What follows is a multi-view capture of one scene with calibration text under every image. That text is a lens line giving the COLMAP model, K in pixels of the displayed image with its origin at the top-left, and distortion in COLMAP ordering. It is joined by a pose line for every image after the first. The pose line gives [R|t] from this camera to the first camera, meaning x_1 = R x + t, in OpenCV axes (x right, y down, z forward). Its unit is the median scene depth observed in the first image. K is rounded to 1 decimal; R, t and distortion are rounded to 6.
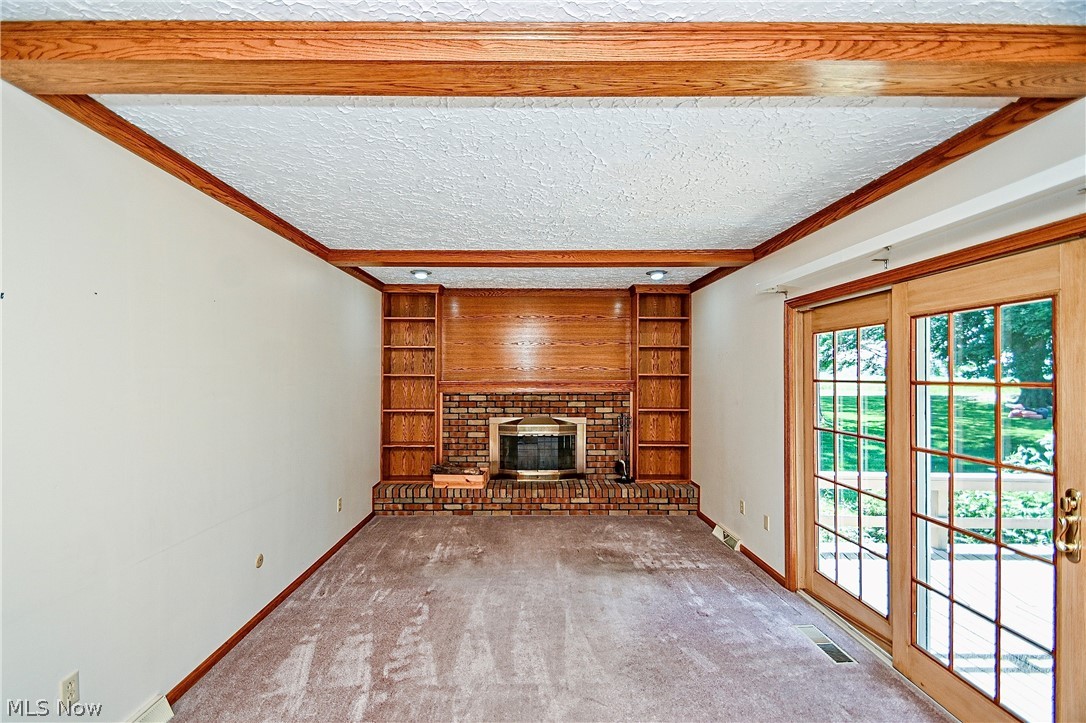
lens RADIAL K [[477.7, 0, 542.8], [0, 477.7, 359.7], [0, 0, 1]] dist [0.003661, -0.005694]
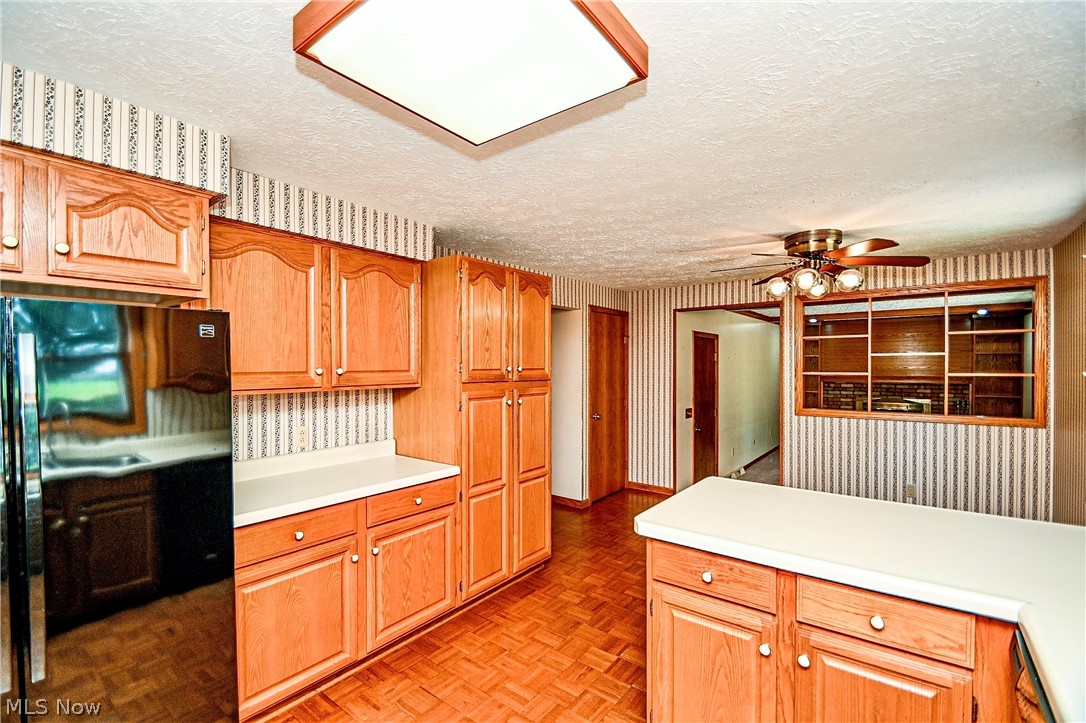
lens RADIAL K [[477.7, 0, 542.1], [0, 477.7, 362.9], [0, 0, 1]] dist [0.003661, -0.005694]
pose [[0.785383, 0.003512, -0.619000, 0.057759], [0.001756, 0.999967, 0.007901, -0.011824], [0.619007, -0.007292, 0.785351, -0.969214]]
